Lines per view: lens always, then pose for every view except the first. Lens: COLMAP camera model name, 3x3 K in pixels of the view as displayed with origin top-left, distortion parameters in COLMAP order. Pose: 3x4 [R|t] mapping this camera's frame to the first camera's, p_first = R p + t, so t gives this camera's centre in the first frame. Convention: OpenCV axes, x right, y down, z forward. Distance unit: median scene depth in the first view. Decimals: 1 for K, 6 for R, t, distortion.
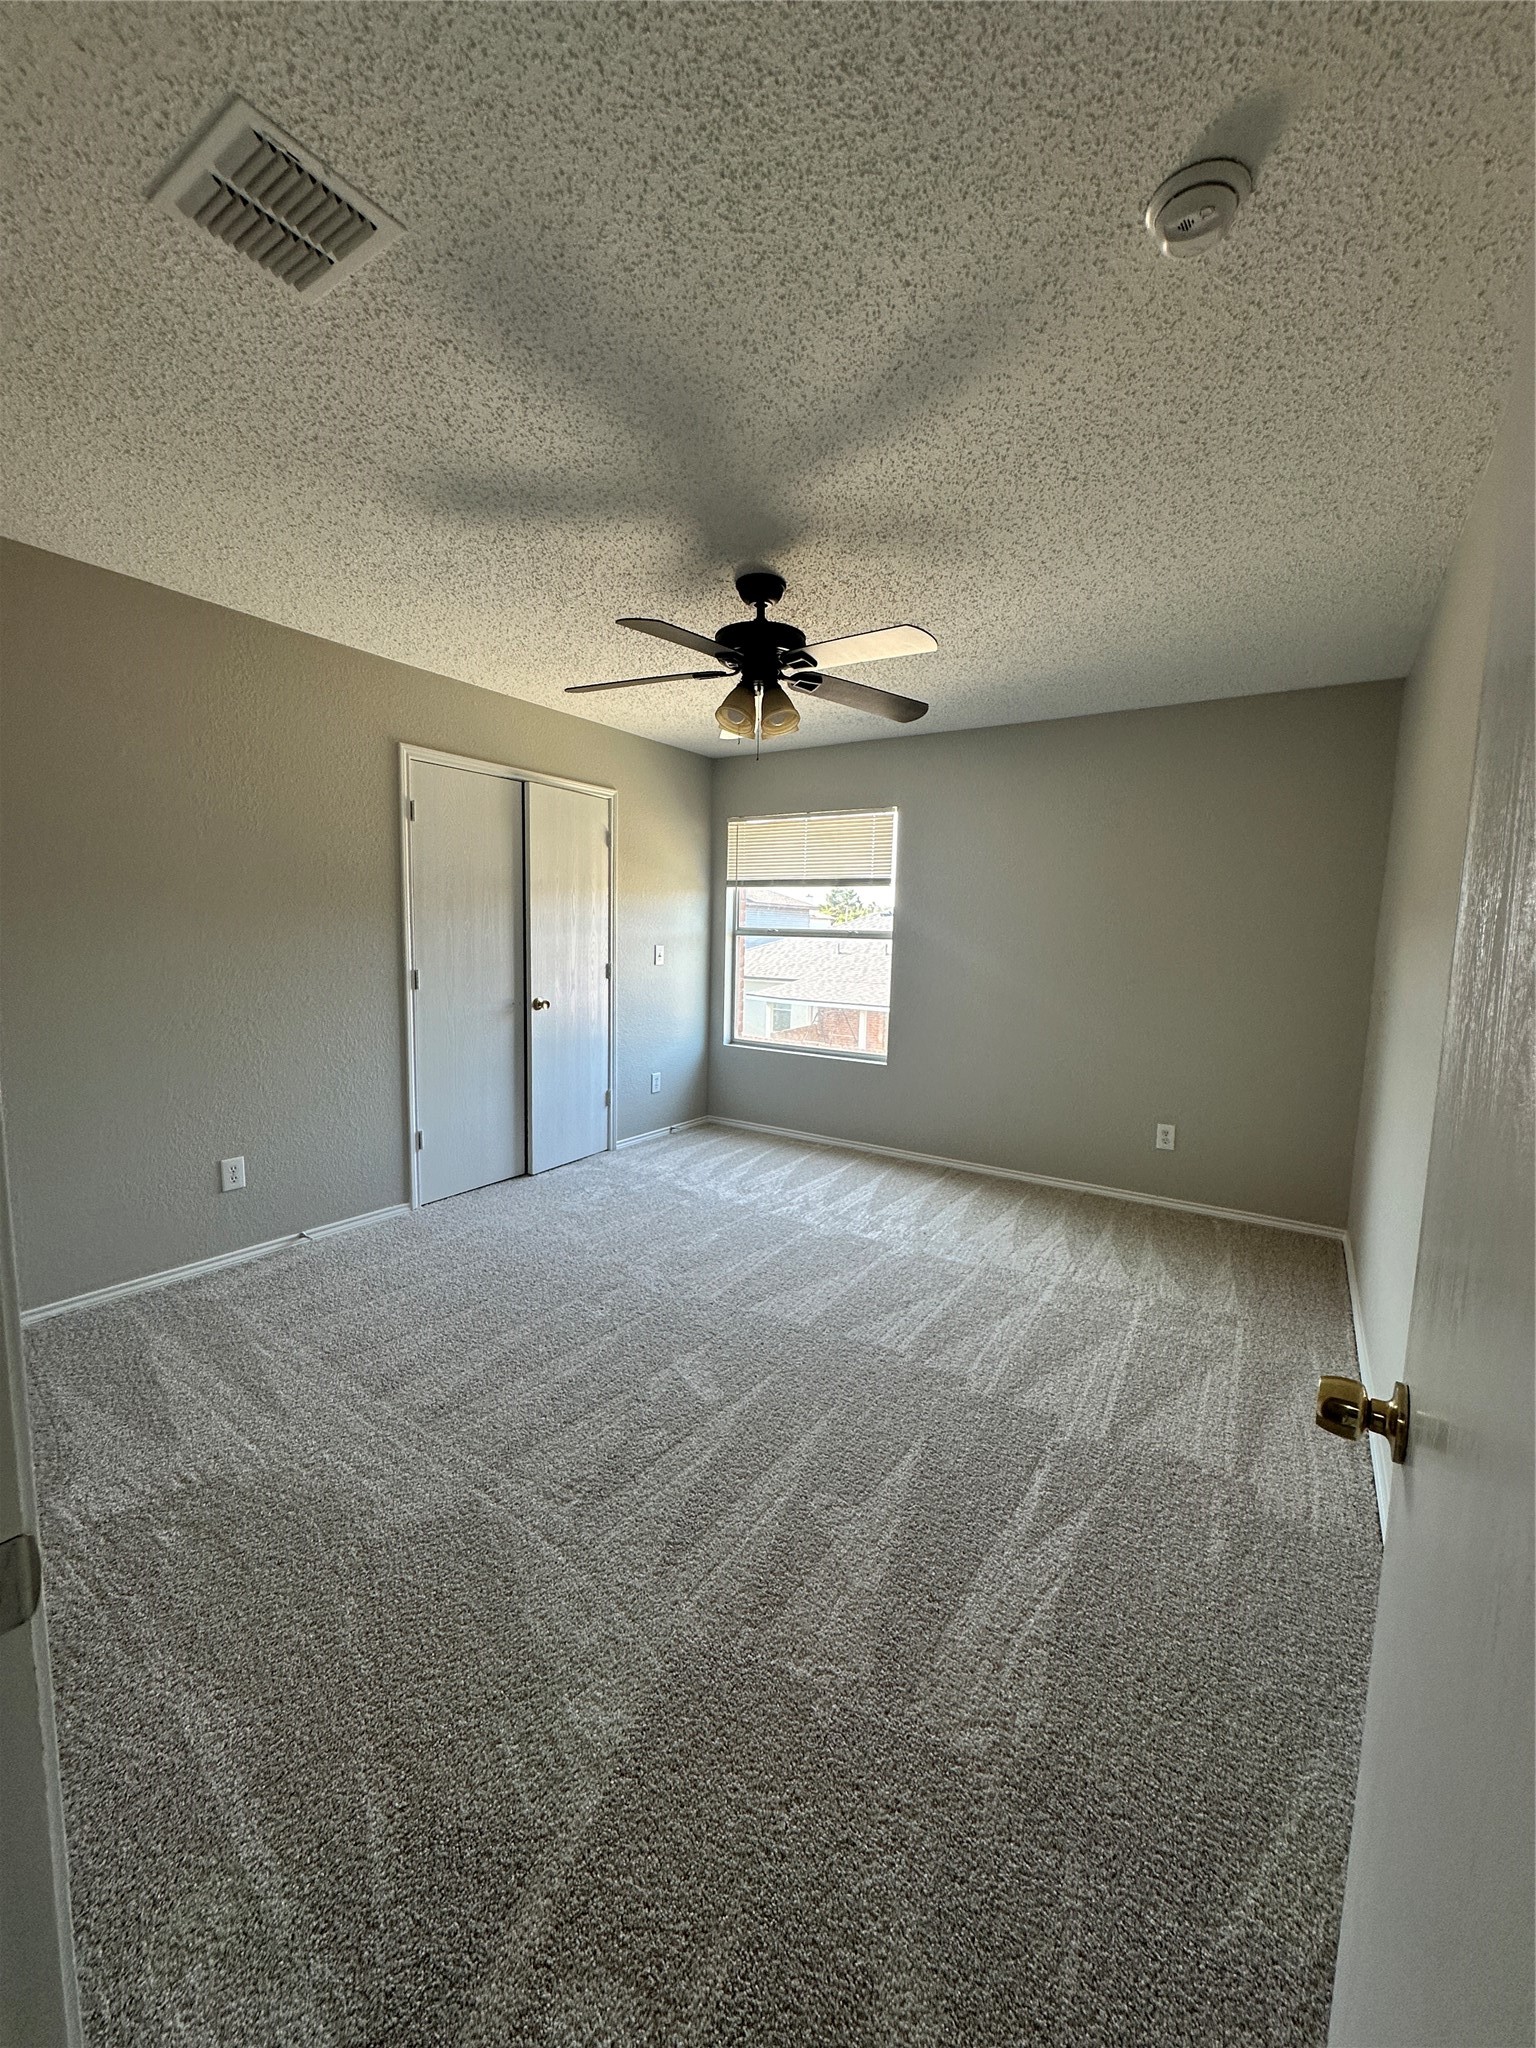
lens RADIAL K [[816.4, 0, 770.3], [0, 816.4, 1025.7], [0, 0, 1]] dist [-0.000587, 0.000569]
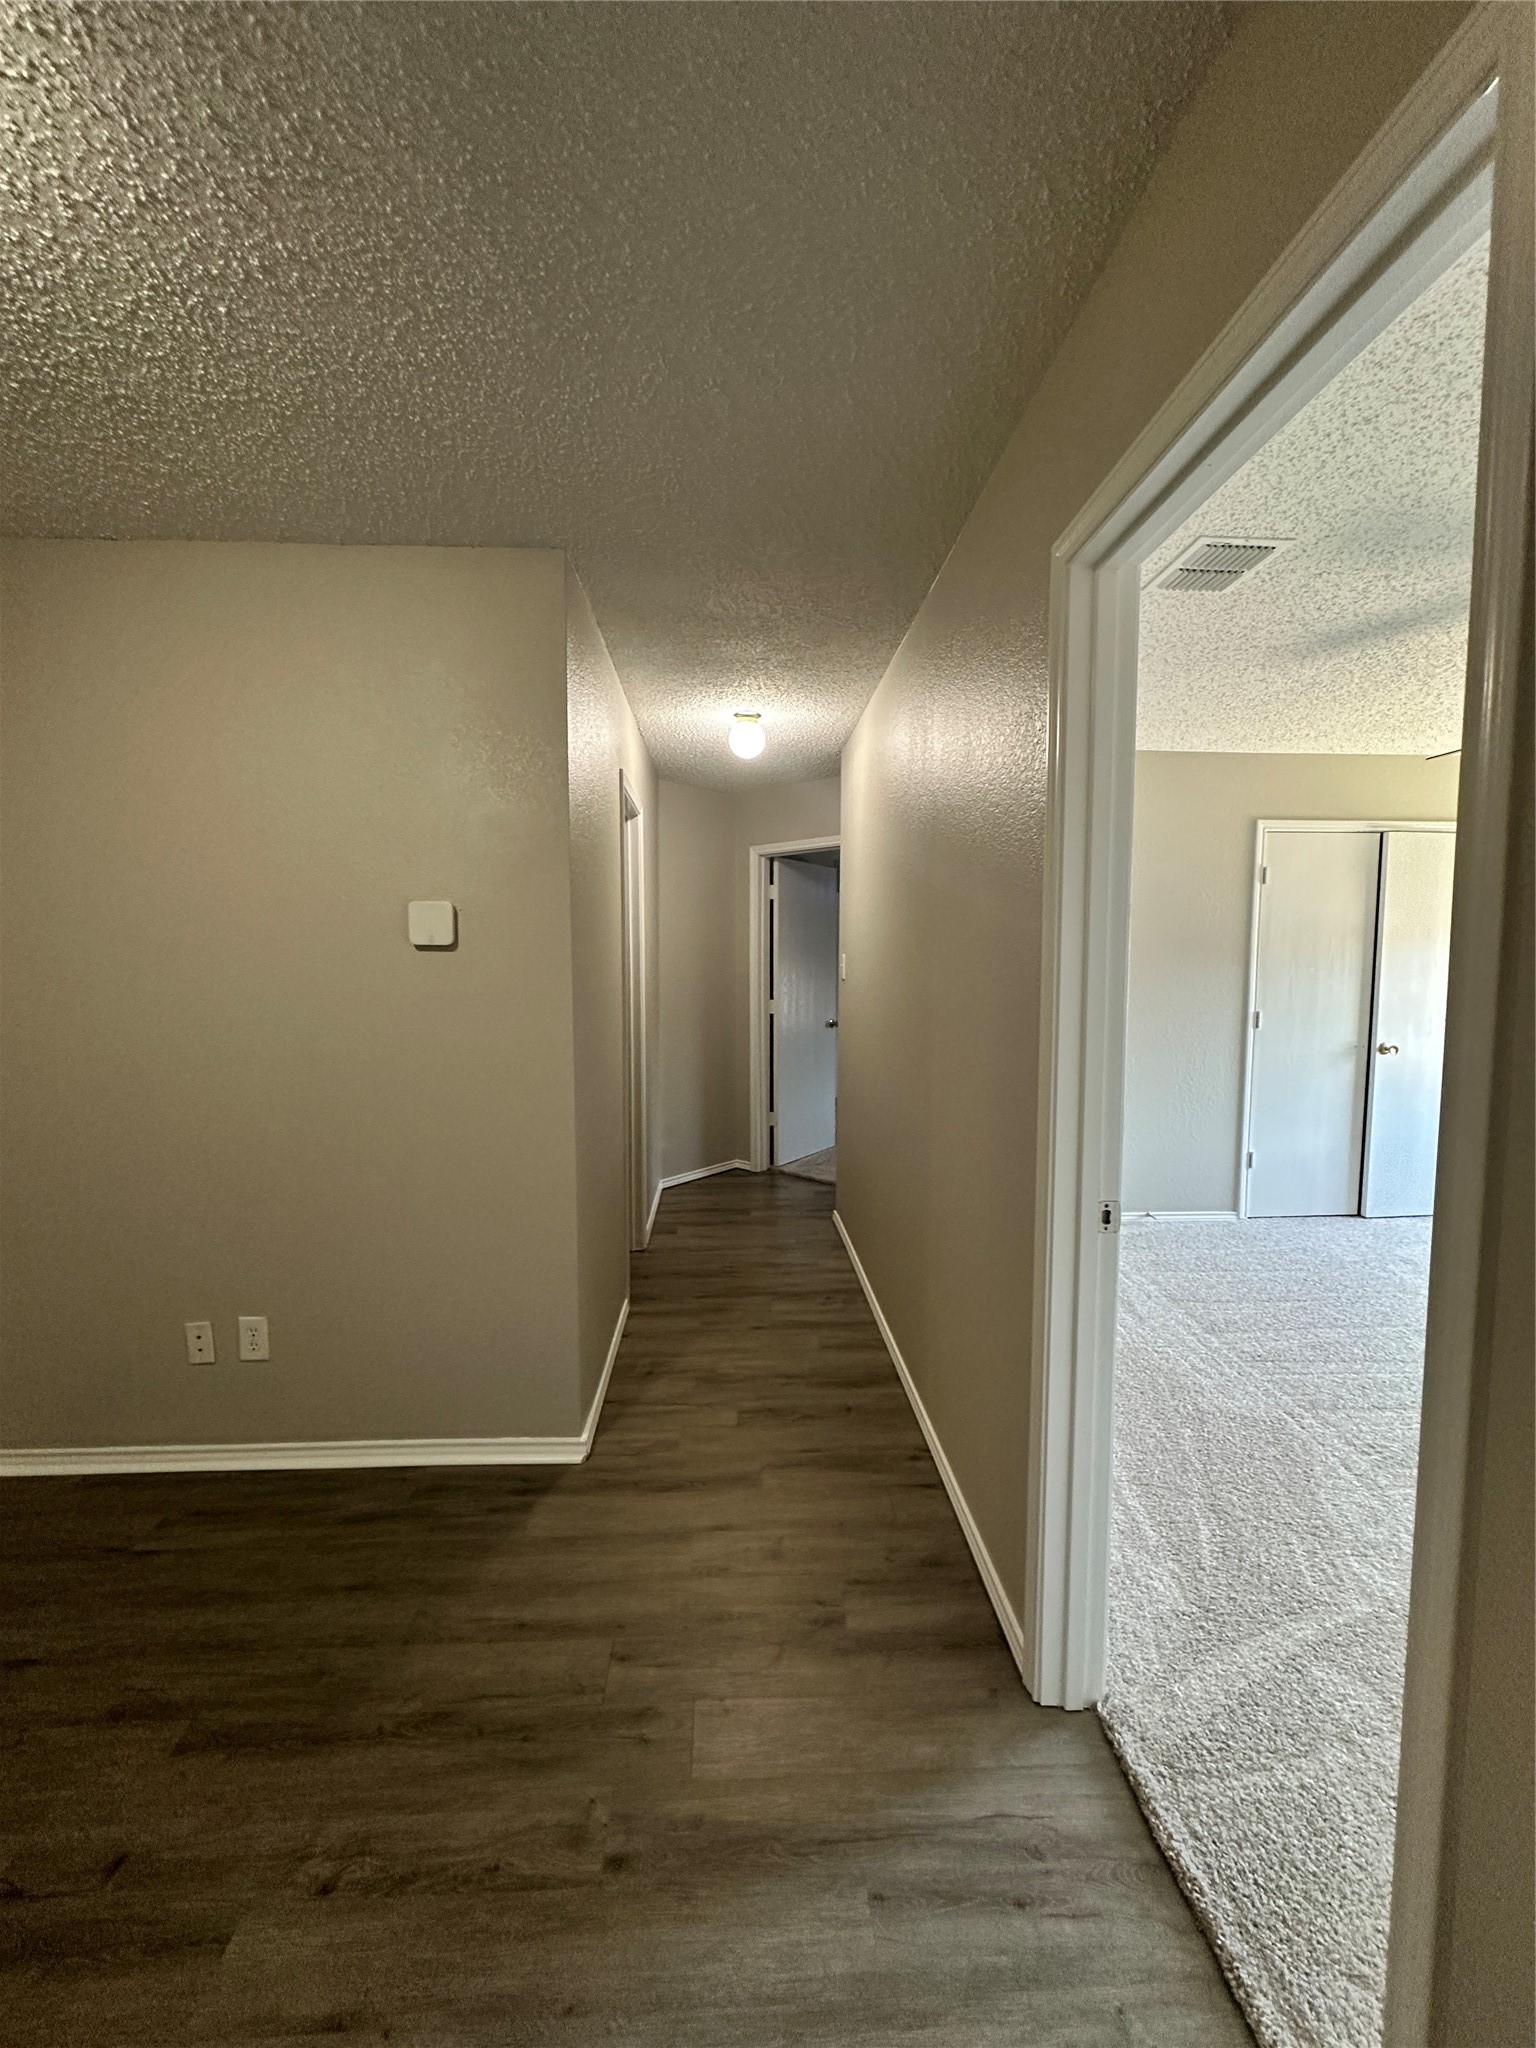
lens RADIAL K [[816.4, 0, 769.8], [0, 816.4, 1026.0], [0, 0, 1]] dist [-0.000587, 0.000569]
pose [[0.590037, 0.038871, -0.806440, 0.105343], [-0.078846, 0.996840, -0.009640, 0.020180], [0.803517, 0.069273, 0.591237, -0.275502]]
